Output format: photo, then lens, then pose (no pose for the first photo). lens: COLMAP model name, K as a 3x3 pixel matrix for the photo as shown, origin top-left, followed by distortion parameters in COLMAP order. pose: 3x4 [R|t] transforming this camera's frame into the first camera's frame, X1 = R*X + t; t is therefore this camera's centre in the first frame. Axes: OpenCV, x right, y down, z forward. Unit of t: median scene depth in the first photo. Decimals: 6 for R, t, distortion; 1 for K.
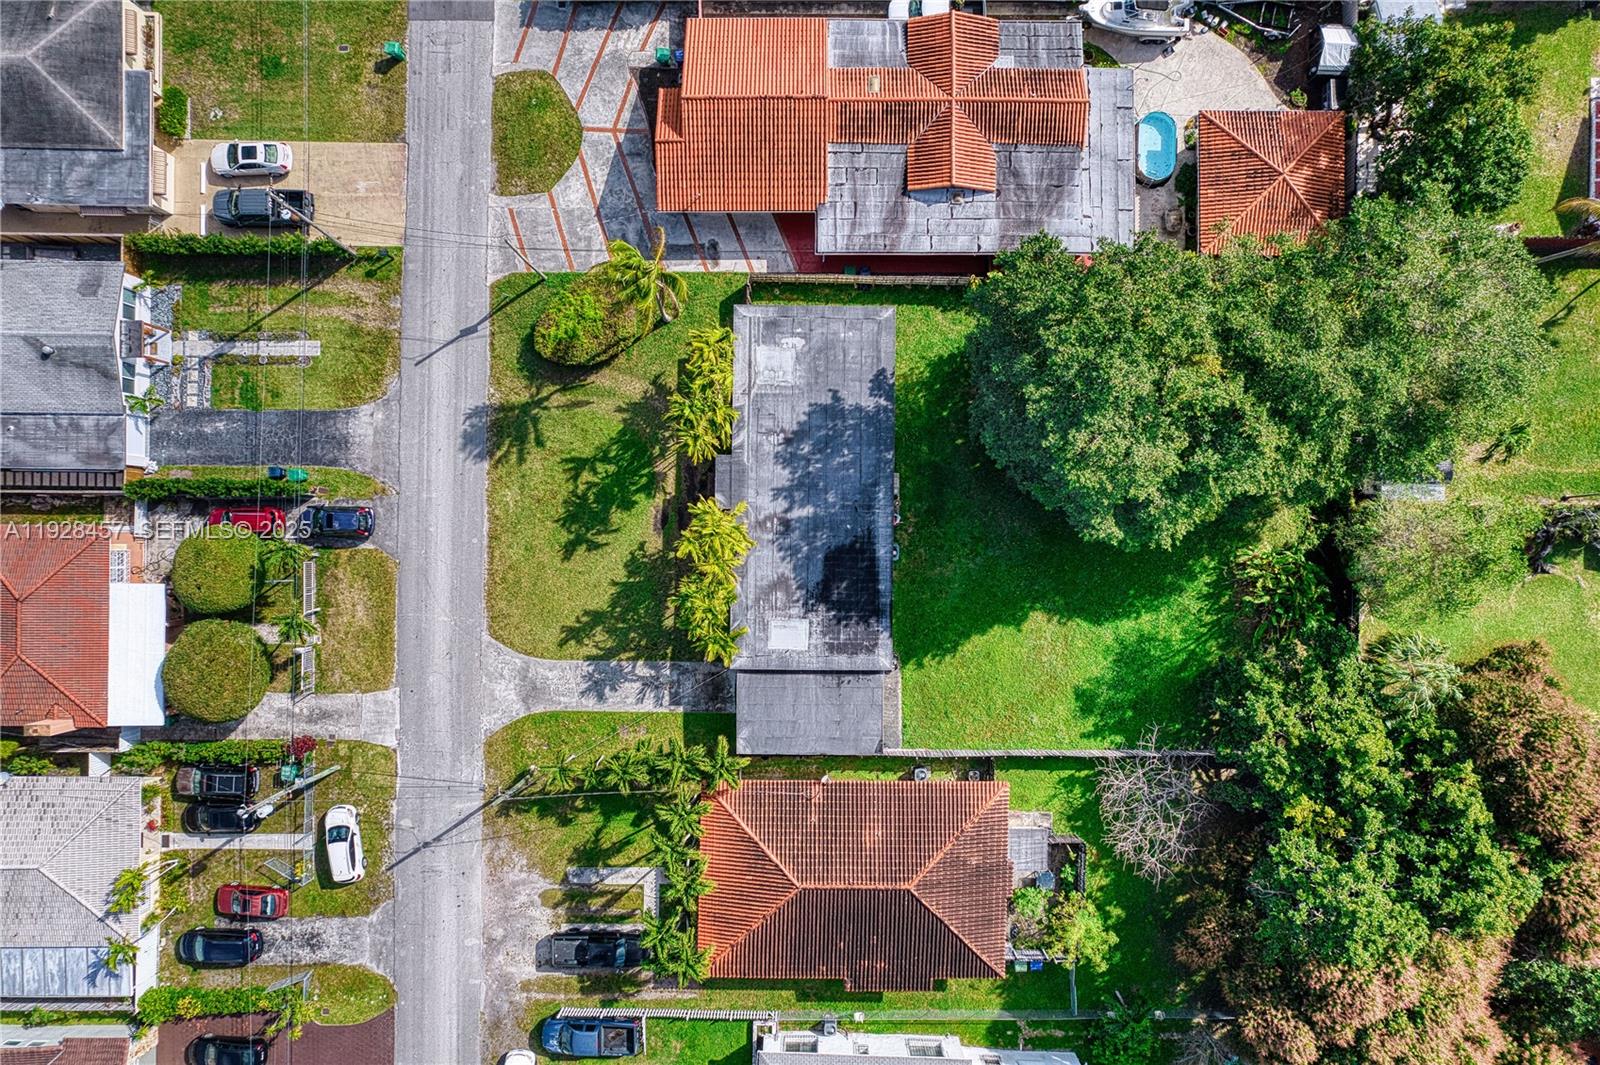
lens RADIAL K [[1022.5, 0, 810.5], [0, 1022.5, 544.4], [0, 0, 1]] dist [-0.085035, 0.075203]
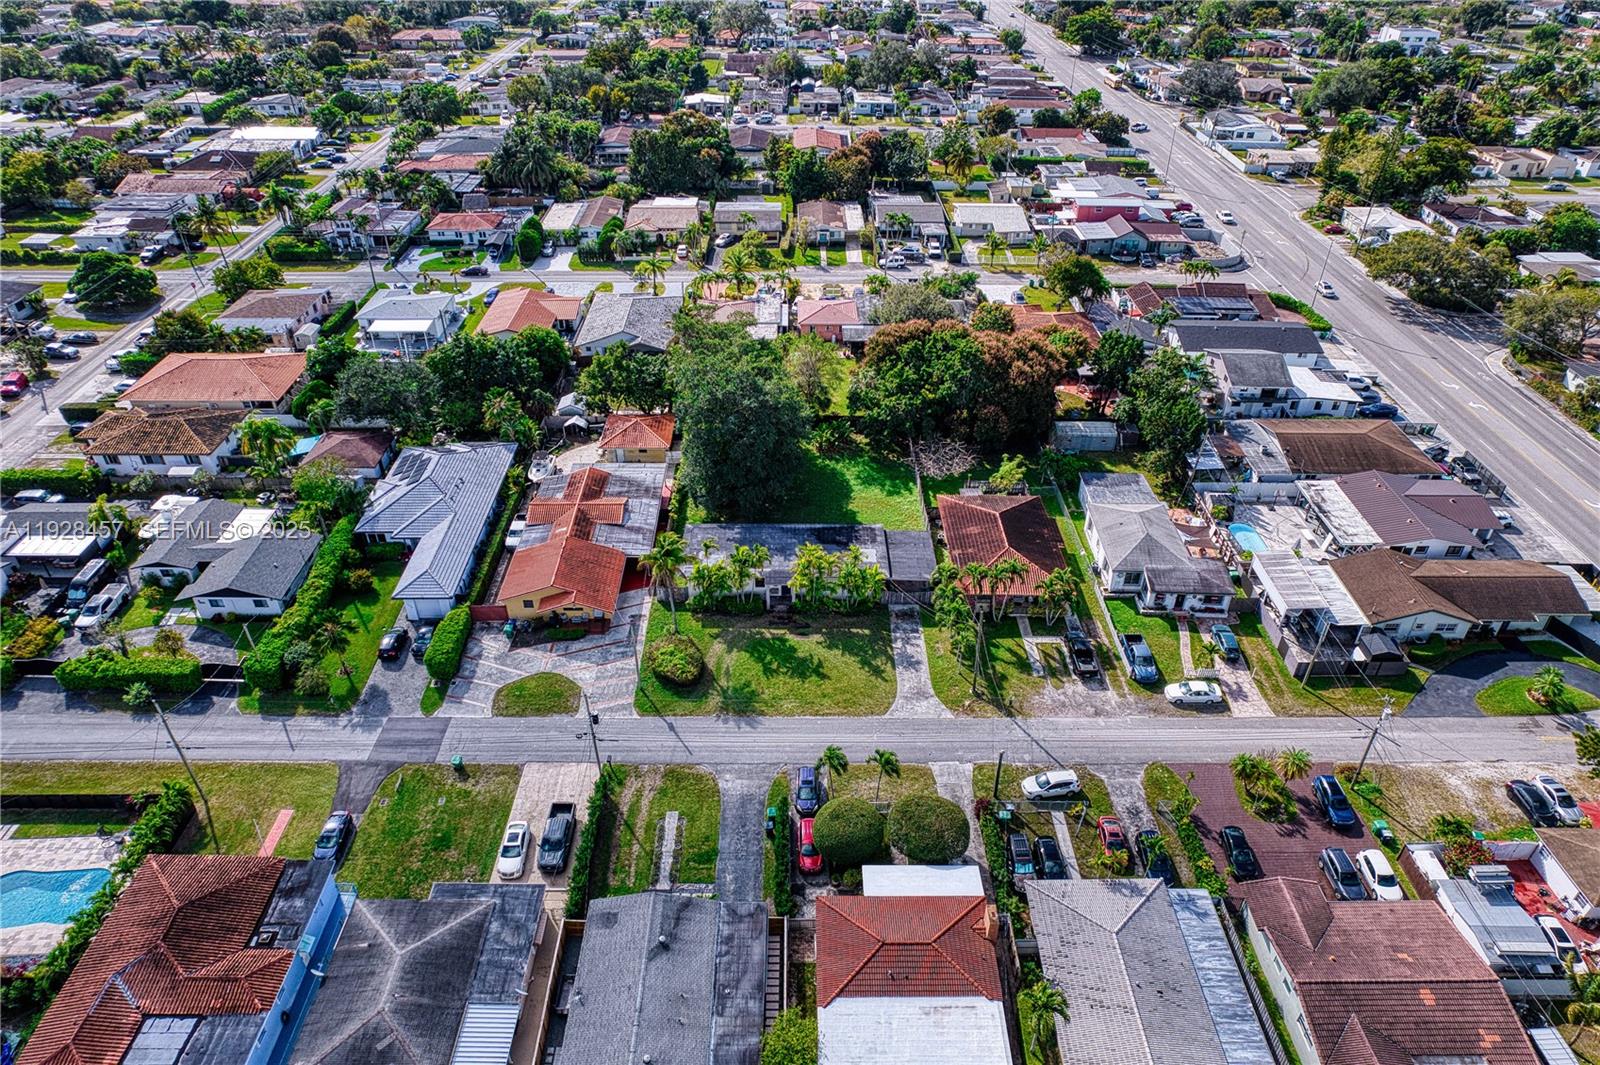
lens RADIAL K [[1022.5, 0, 810.5], [0, 1022.5, 544.4], [0, 0, 1]] dist [-0.085035, 0.075203]
pose [[-0.021918, -0.570465, 0.821029, -1.364540], [0.999739, -0.007256, 0.021647, -0.044675], [-0.006391, 0.821290, 0.570476, -0.021504]]
